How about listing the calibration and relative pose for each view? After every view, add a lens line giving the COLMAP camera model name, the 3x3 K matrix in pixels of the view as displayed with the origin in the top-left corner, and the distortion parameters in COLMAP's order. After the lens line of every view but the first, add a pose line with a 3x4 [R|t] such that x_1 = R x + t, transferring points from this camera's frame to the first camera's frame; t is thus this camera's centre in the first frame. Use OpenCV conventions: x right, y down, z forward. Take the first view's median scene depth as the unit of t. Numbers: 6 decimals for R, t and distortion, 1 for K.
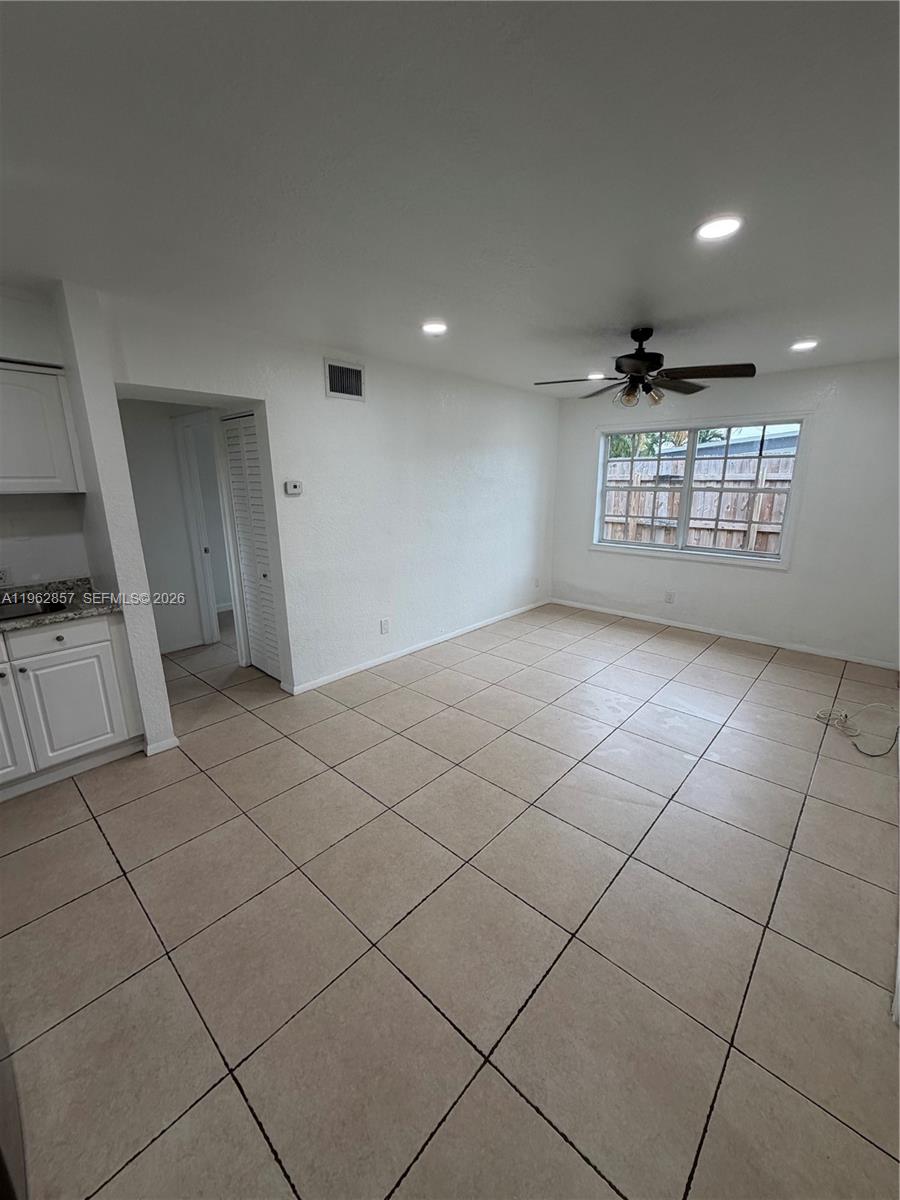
lens RADIAL K [[482.1, 0, 451.0], [0, 482.1, 599.6], [0, 0, 1]] dist [0.001496, -0.000439]
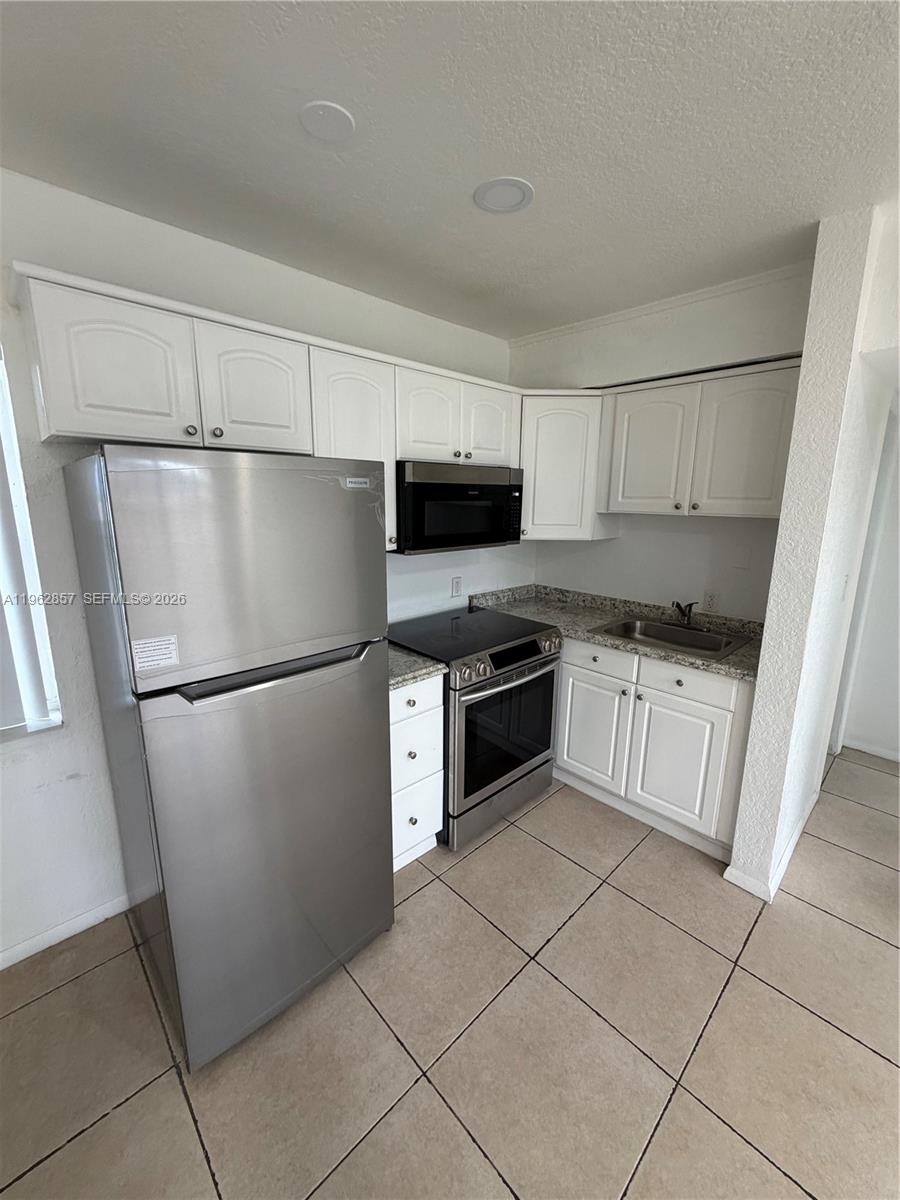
lens RADIAL K [[482.1, 0, 452.3], [0, 482.1, 595.2], [0, 0, 1]] dist [0.001496, -0.000439]
pose [[-0.062585, 0.209607, -0.975781, 0.022620], [-0.258554, 0.940915, 0.218700, -0.145355], [0.963967, 0.265979, -0.004693, 0.551414]]
